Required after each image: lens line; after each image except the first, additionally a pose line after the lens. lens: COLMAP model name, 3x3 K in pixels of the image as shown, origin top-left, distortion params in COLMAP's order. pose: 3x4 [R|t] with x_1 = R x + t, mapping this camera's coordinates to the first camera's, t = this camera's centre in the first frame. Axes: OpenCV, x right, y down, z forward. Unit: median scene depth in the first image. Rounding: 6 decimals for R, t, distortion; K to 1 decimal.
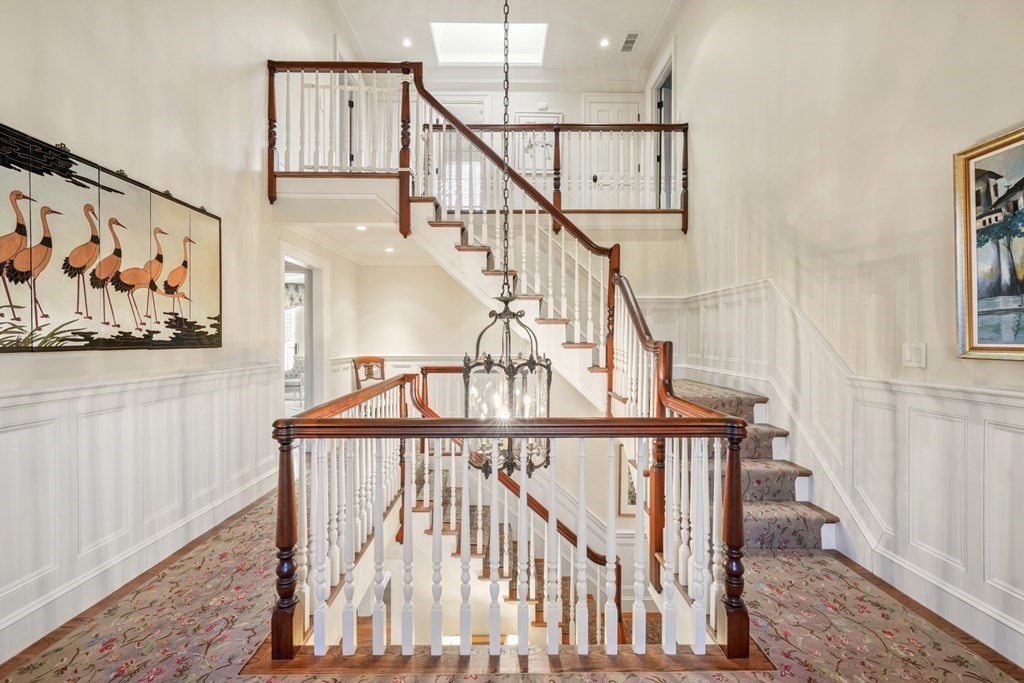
lens RADIAL K [[436.9, 0, 512.8], [0, 436.9, 340.8], [0, 0, 1]] dist [0.000296, 0.000269]
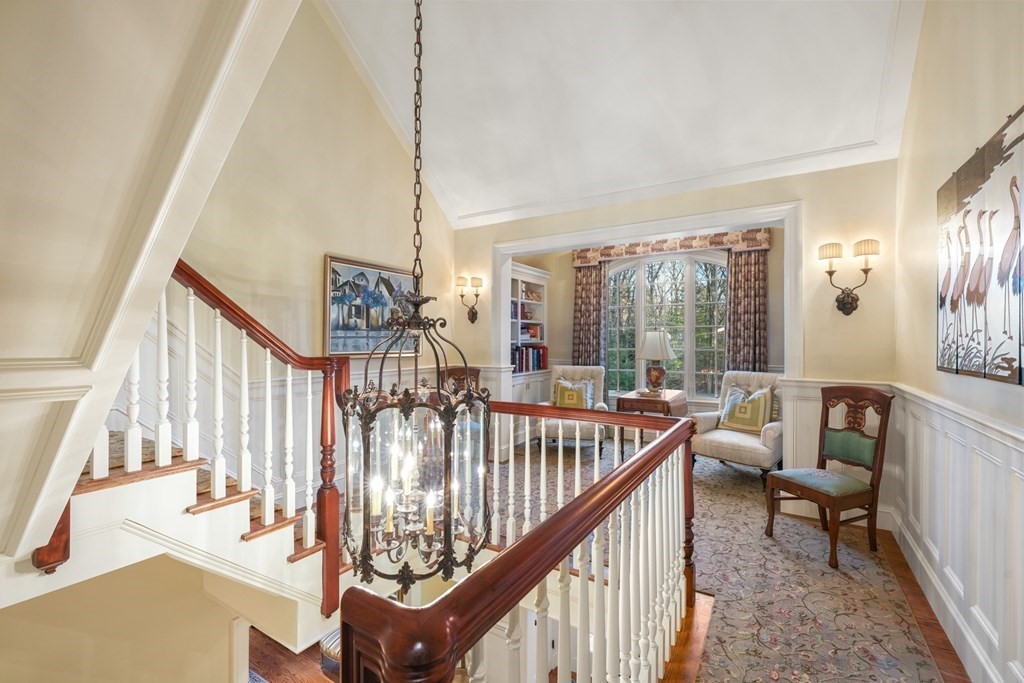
lens RADIAL K [[436.9, 0, 510.3], [0, 436.9, 338.7], [0, 0, 1]] dist [0.000296, 0.000269]
pose [[-0.839383, 0.000532, 0.543541, -0.760580], [0.003167, 0.999987, 0.003912, -0.063501], [-0.543532, 0.005005, -0.839374, 2.291819]]
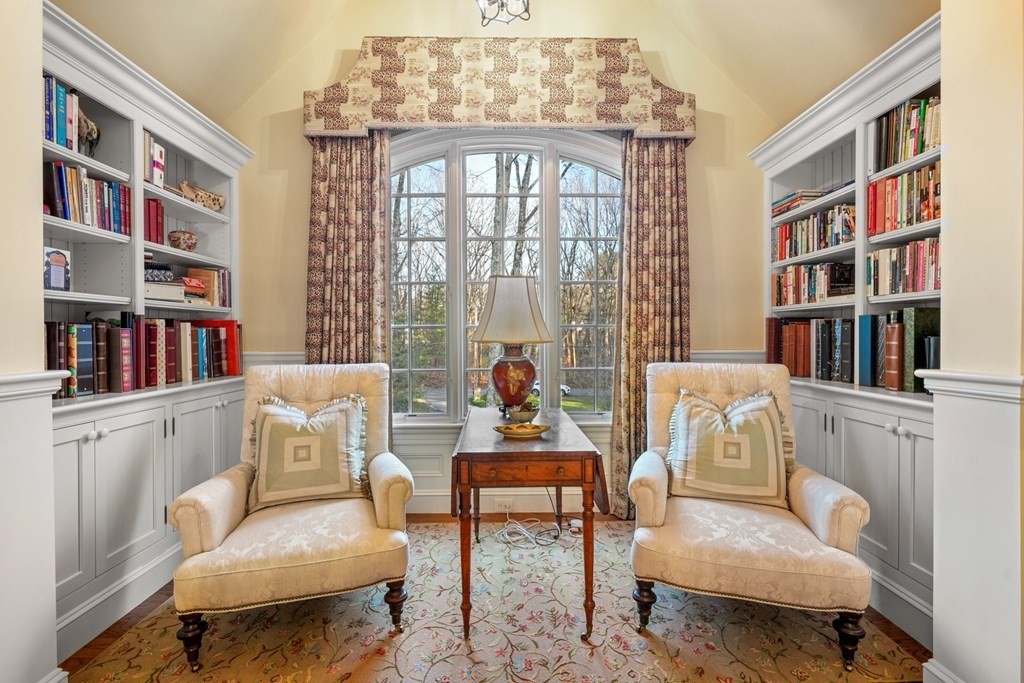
lens RADIAL K [[465.6, 0, 516.5], [0, 465.6, 340.8], [0, 0, 1]] dist [0.003552, -0.003168]
pose [[-0.999976, 0.003747, 0.005816, -0.454872], [0.003847, 0.999844, 0.017222, -0.013342], [-0.005750, 0.017244, -0.999835, 1.636137]]
